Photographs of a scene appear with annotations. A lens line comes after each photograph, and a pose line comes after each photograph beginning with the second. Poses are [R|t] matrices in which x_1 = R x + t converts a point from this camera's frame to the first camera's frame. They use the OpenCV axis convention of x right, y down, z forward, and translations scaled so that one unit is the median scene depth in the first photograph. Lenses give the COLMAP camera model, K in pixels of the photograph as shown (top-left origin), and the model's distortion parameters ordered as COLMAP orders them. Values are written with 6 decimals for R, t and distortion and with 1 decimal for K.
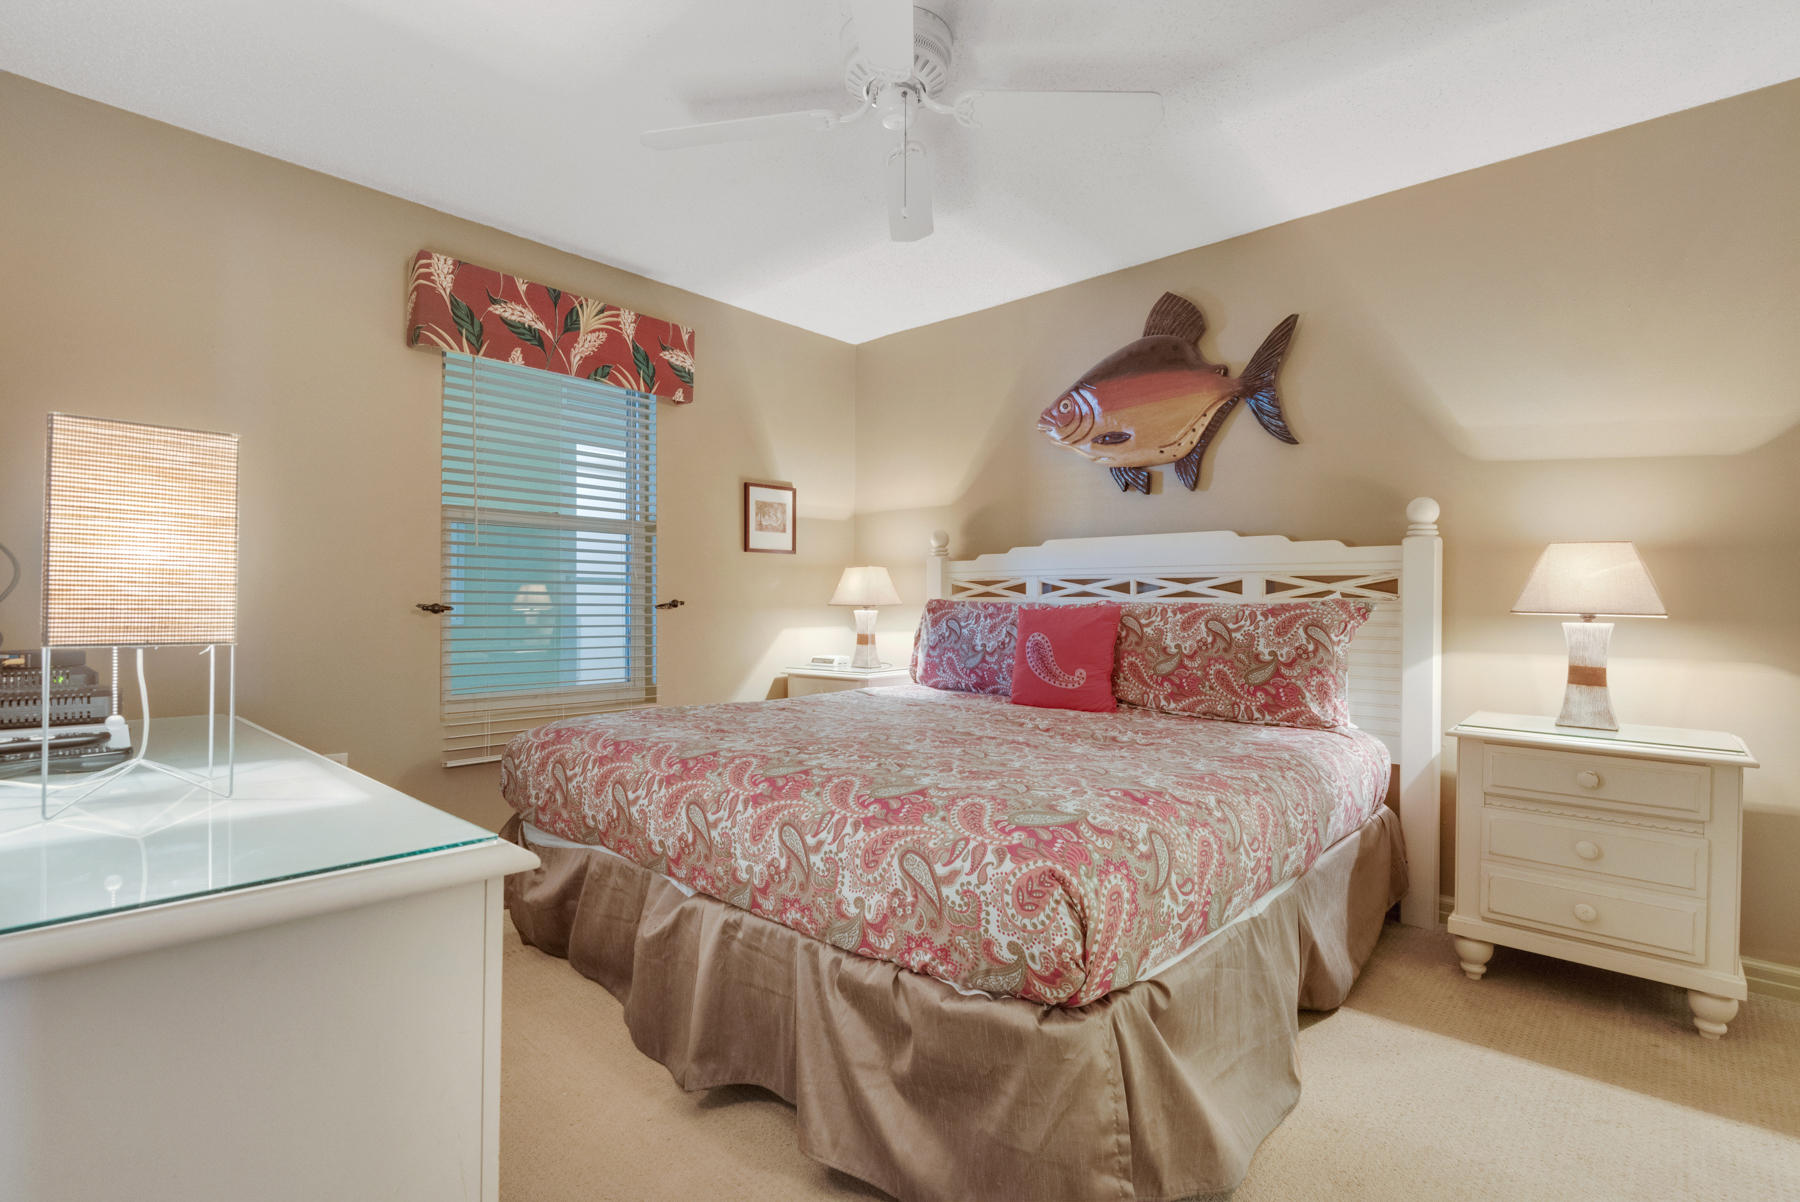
lens RADIAL K [[846.8, 0, 900.0], [0, 846.8, 601.0], [0, 0, 1]] dist [0.014768, -0.000212]
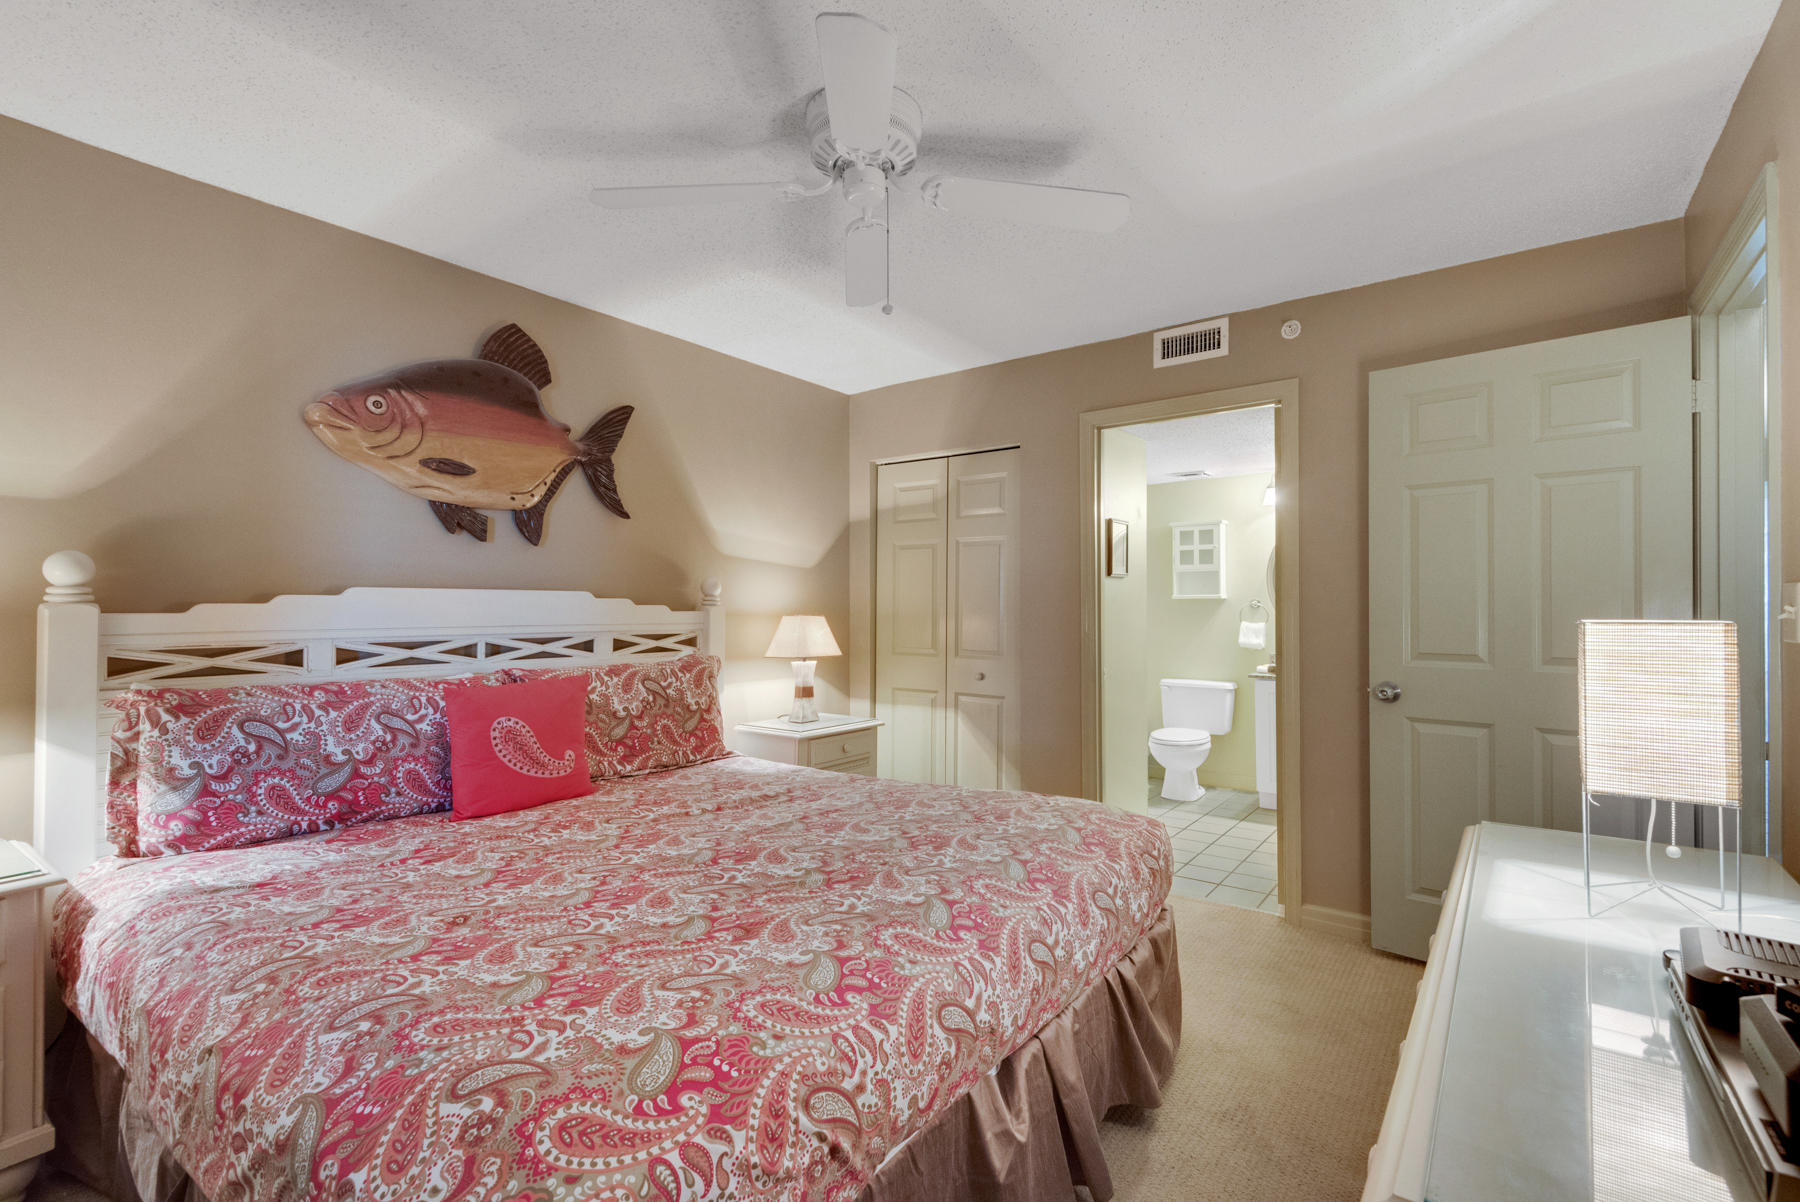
lens RADIAL K [[807.9, 0, 902.9], [0, 807.9, 601.5], [0, 0, 1]] dist [0.040494, -0.026987]
pose [[-0.105974, 0.005165, 0.994355, -0.598539], [0.001728, 0.999986, -0.005010, -0.061678], [-0.994367, 0.001187, -0.105981, 0.684515]]
